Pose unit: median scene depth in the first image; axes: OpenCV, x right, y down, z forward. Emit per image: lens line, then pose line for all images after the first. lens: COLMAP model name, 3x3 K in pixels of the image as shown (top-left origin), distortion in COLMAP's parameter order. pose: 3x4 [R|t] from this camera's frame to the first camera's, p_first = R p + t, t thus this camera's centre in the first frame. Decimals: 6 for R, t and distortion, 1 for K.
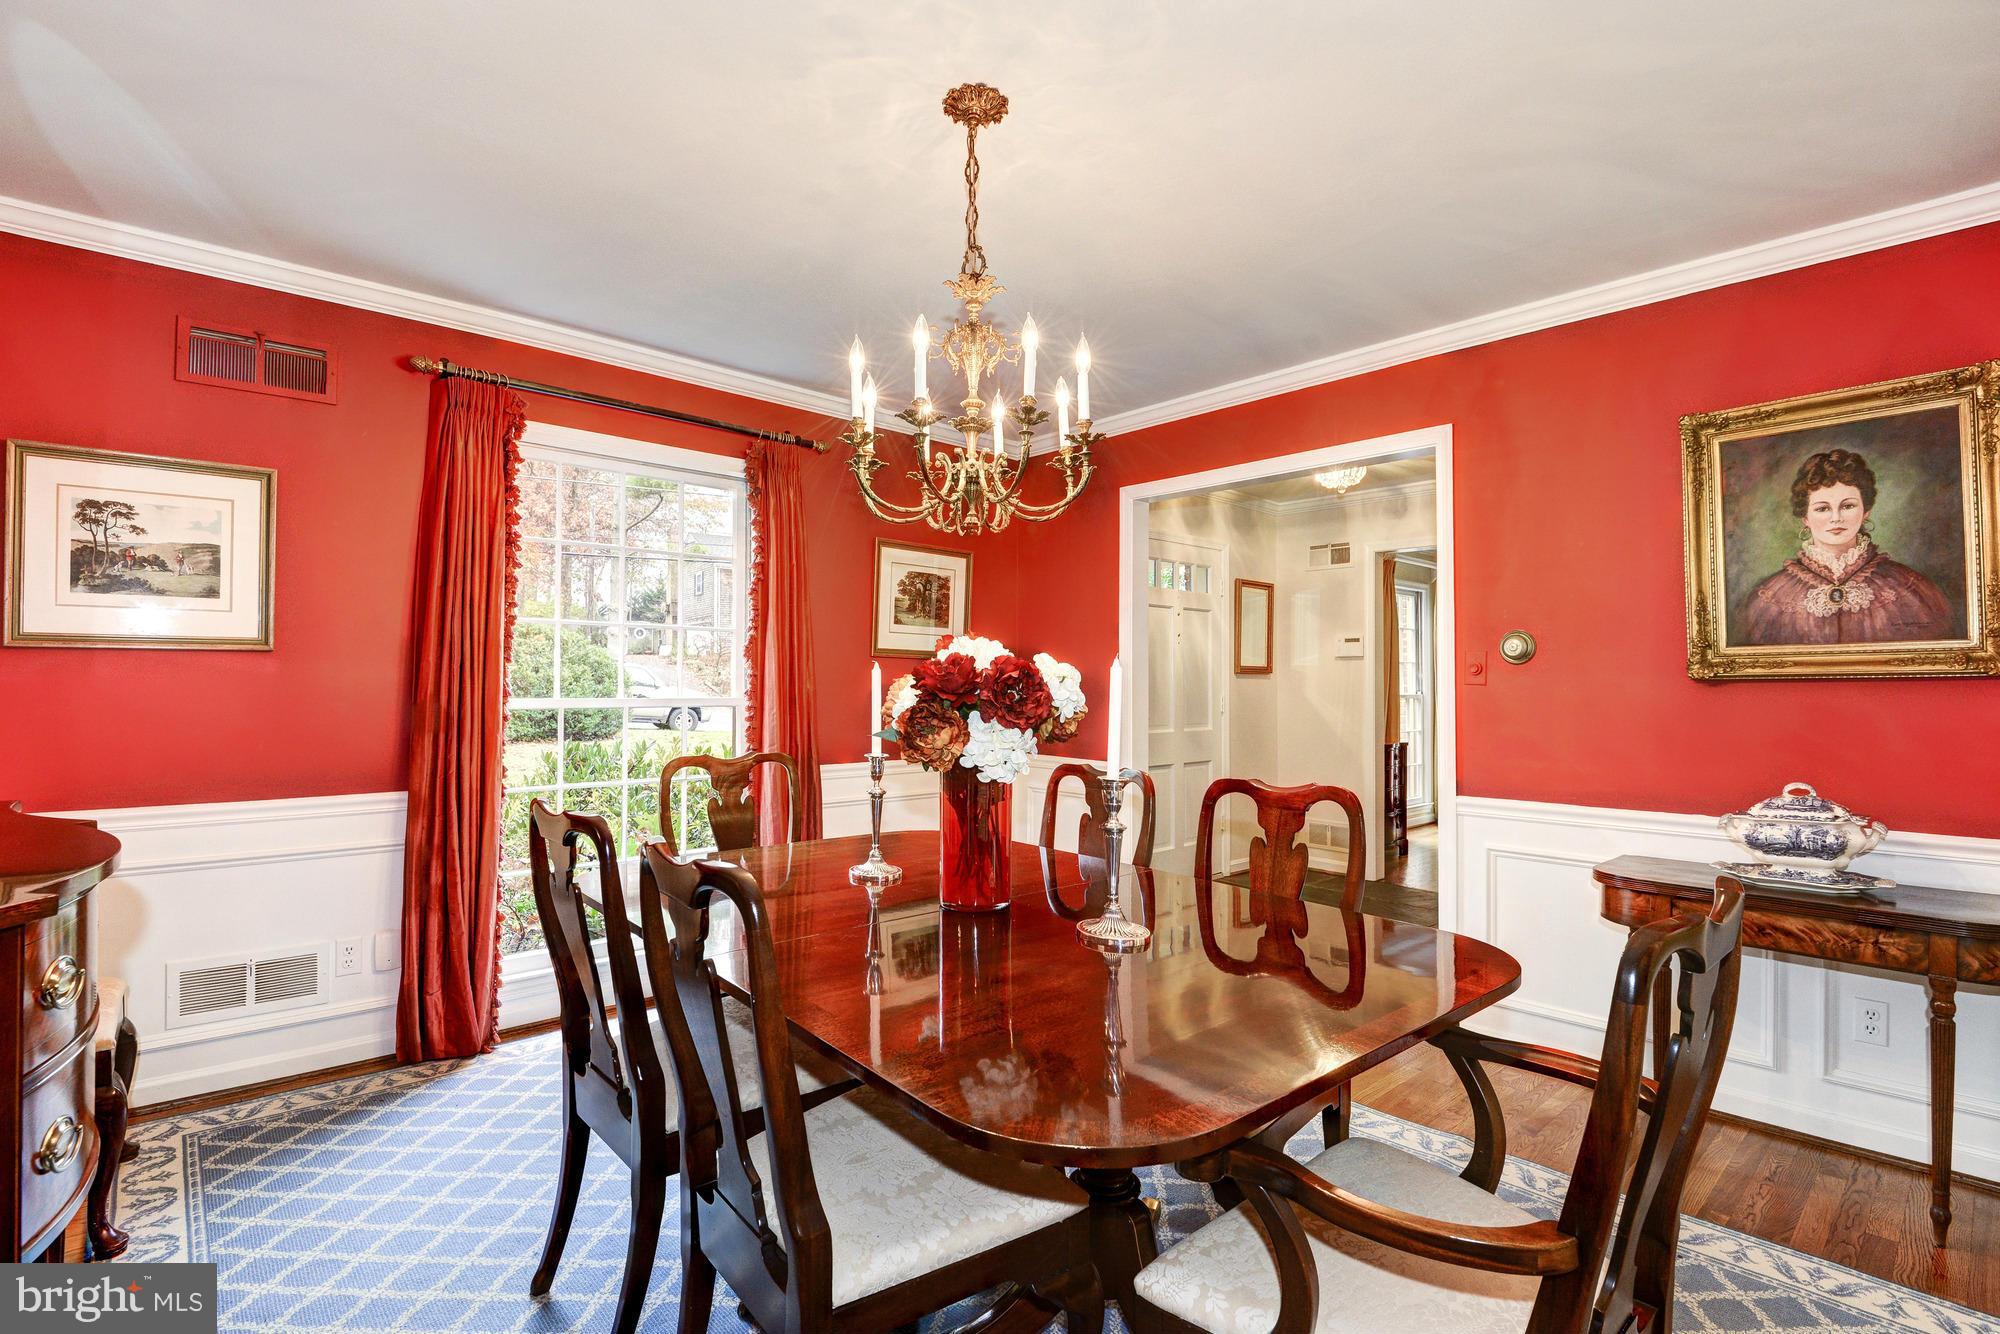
lens RADIAL K [[935.9, 0, 1000.0], [0, 935.9, 667.0], [0, 0, 1]] dist [-0.013619, -0.011493]
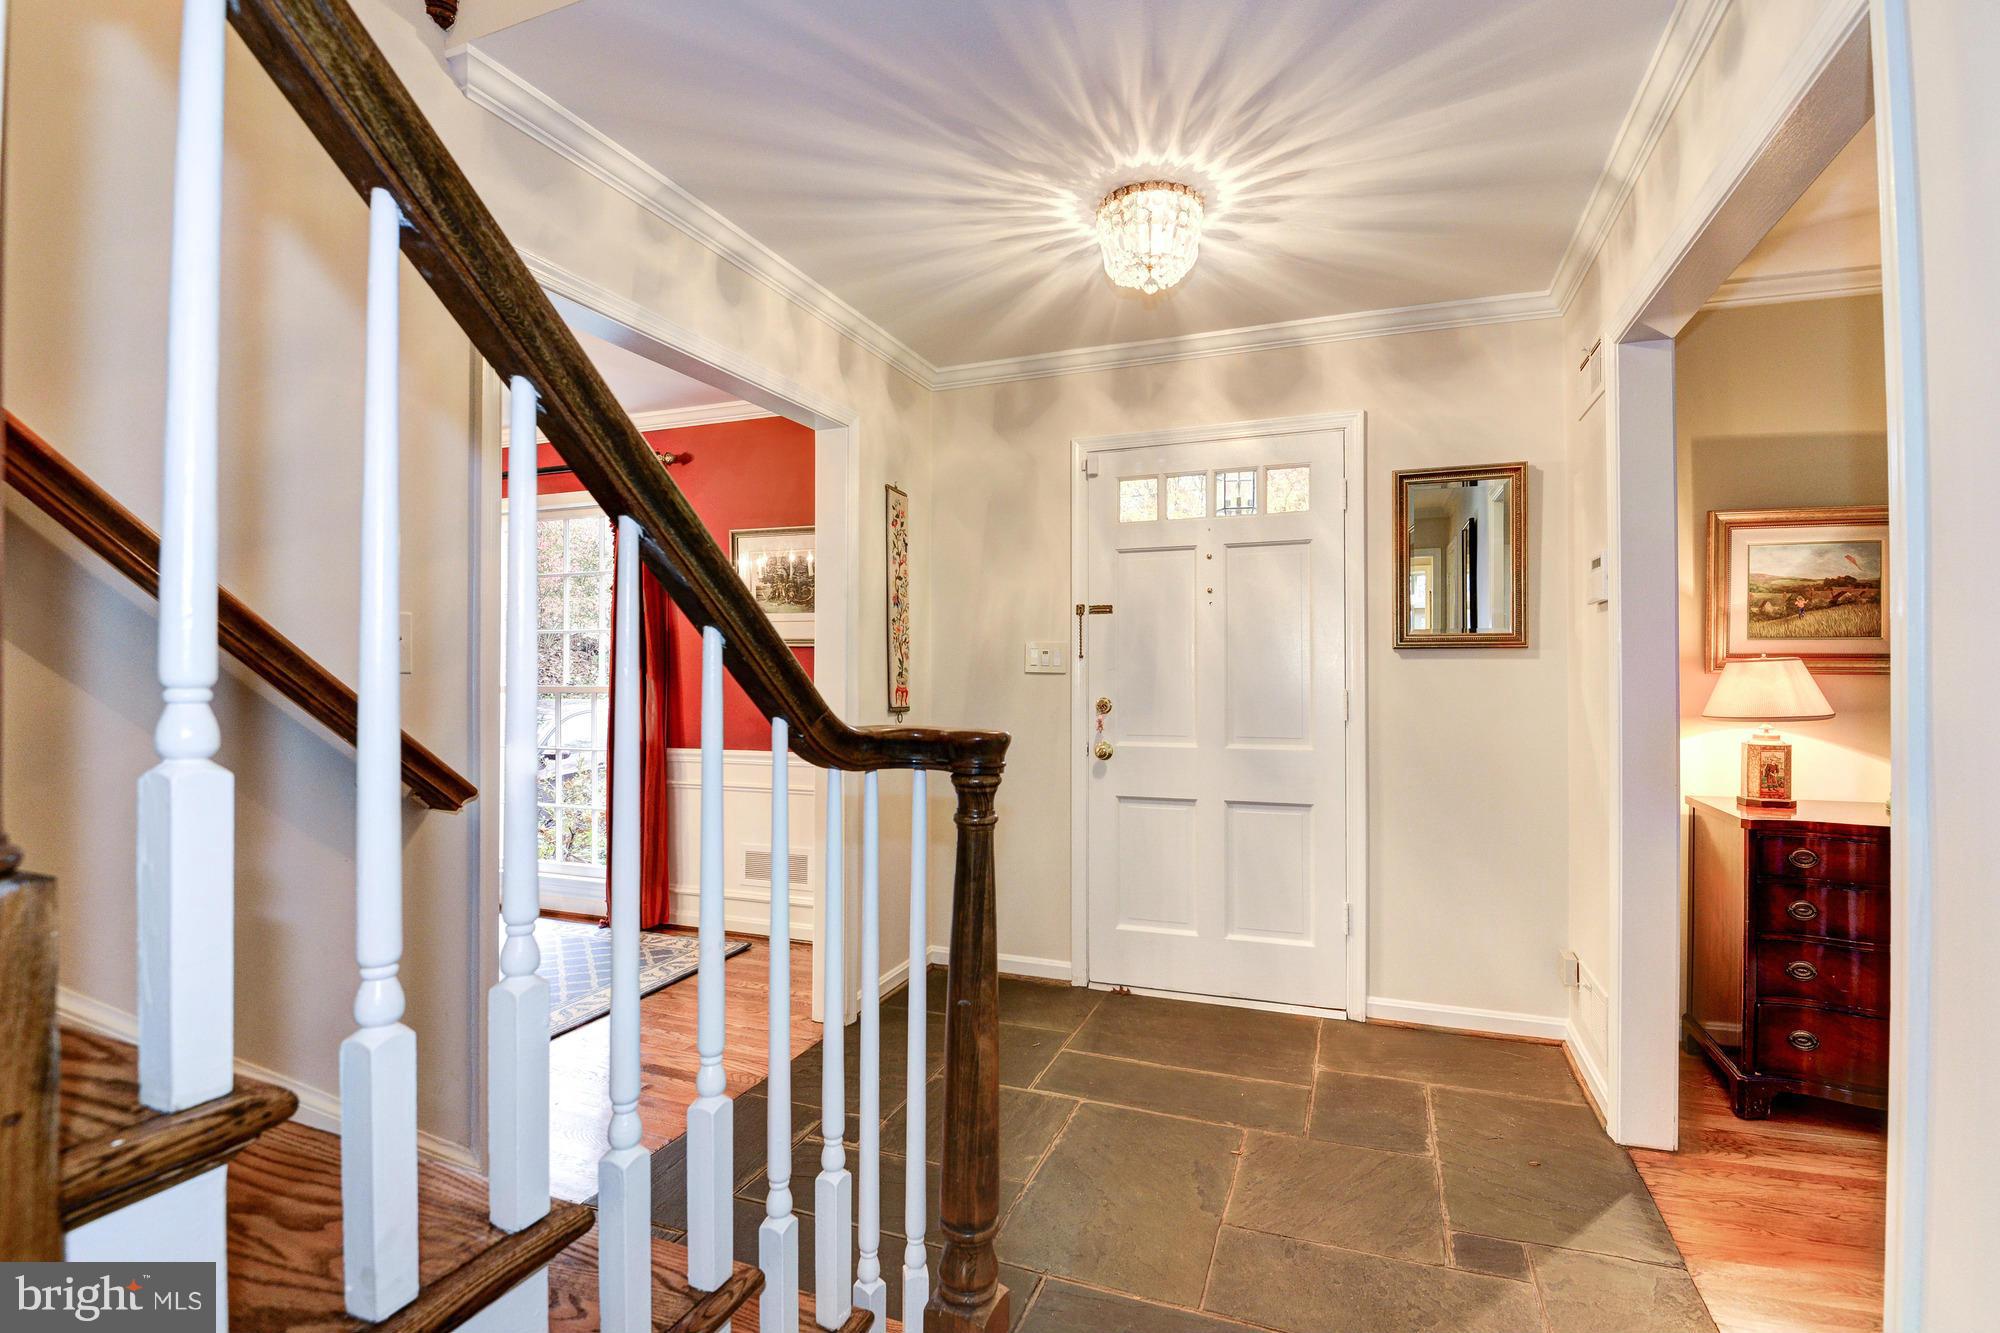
lens RADIAL K [[935.9, 0, 1000.0], [0, 935.9, 666.5], [0, 0, 1]] dist [-0.013619, -0.011493]
pose [[0.433714, -0.014279, -0.900937, 0.754231], [0.019919, 0.999782, -0.006256, 0.018406], [0.900830, -0.015233, 0.433904, 0.674260]]
